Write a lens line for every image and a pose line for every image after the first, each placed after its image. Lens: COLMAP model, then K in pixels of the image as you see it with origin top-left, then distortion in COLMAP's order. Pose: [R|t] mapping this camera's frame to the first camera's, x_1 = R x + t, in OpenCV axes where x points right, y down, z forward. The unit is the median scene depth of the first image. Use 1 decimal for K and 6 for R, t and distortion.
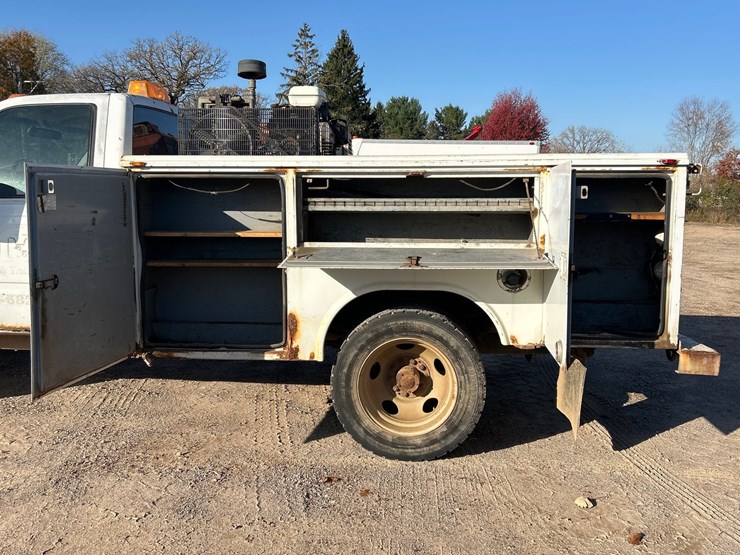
lens RADIAL K [[685.2, 0, 366.7], [0, 685.2, 272.2], [0, 0, 1]] dist [0.032536, 0.000000]
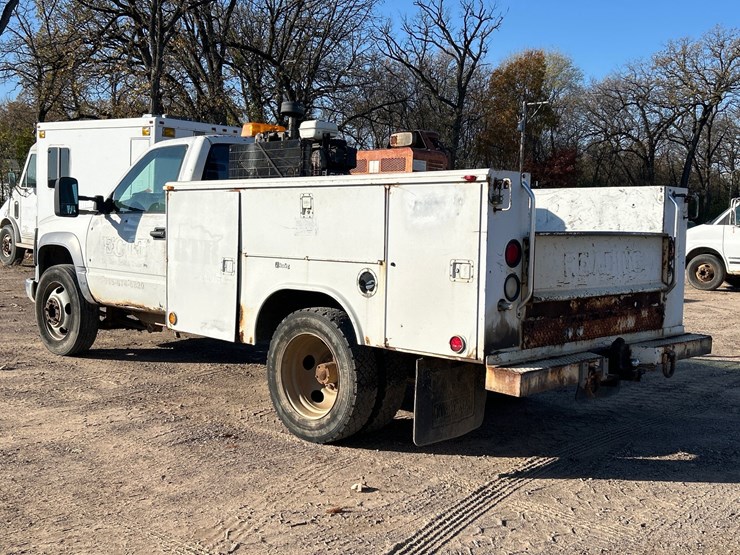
lens RADIAL K [[854.2, 0, 372.0], [0, 854.2, 277.8], [0, 0, 1]] dist [0.034377, 0.000000]
pose [[0.779759, 0.050746, -0.624019, 0.990339], [-0.085006, 0.996061, -0.025220, 0.028730], [0.620282, 0.072711, 0.781002, -0.069825]]
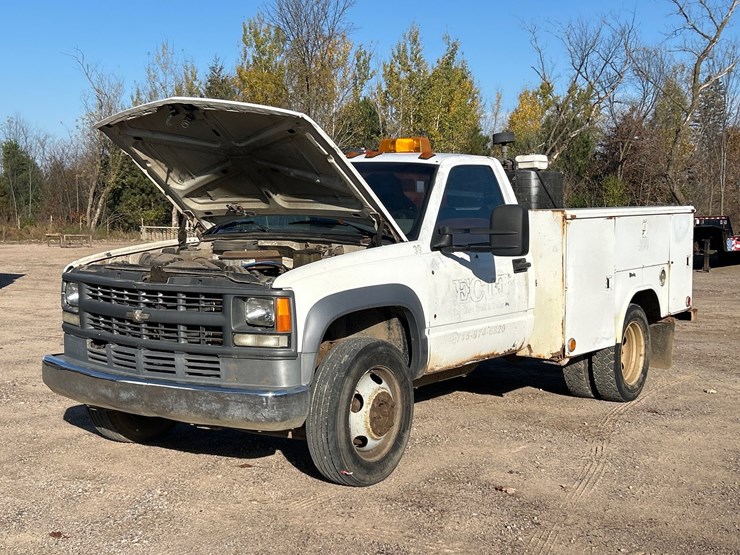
lens RADIAL K [[998.8, 0, 365.0], [0, 998.8, 270.8], [0, 0, 1]] dist [0.117748, 0.000000]
pose [[0.514431, -0.066883, 0.854920, -2.131955], [0.100452, 0.994790, 0.017380, -0.117515], [-0.851628, 0.076938, 0.518469, 0.295492]]
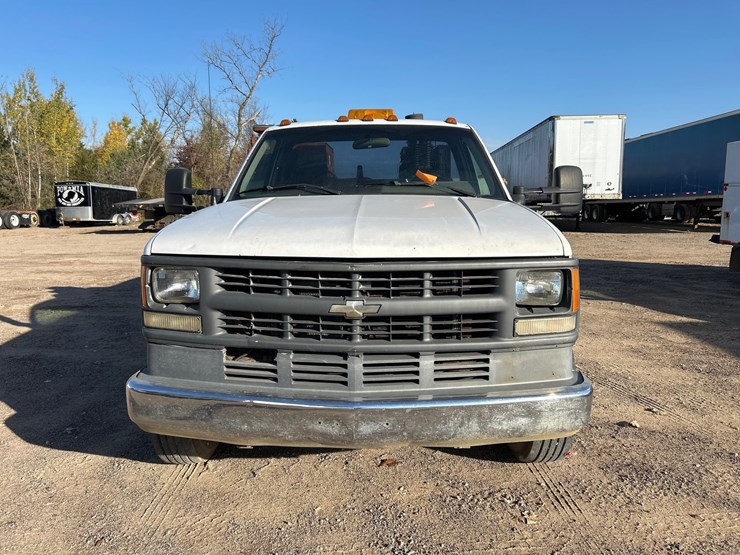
lens RADIAL K [[563.3, 0, 367.1], [0, 563.3, 281.9], [0, 0, 1]] dist [0.009830, -0.013769]
pose [[-0.064826, -0.161998, 0.984659, -1.615009], [0.116186, 0.978799, 0.168683, -0.180896], [-0.991110, 0.125339, -0.044630, 1.337244]]
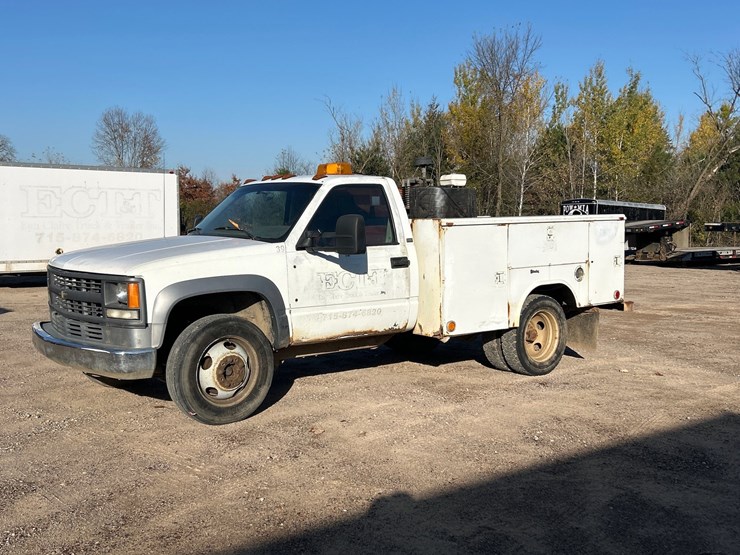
lens RADIAL K [[819.5, 0, 381.3], [0, 819.5, 264.2], [0, 0, 1]] dist [0.073804, 0.000000]
pose [[0.708142, -0.056965, 0.703768, -1.789676], [0.091524, 0.995737, -0.011495, -0.044596], [-0.700113, 0.072552, 0.710337, -0.319508]]
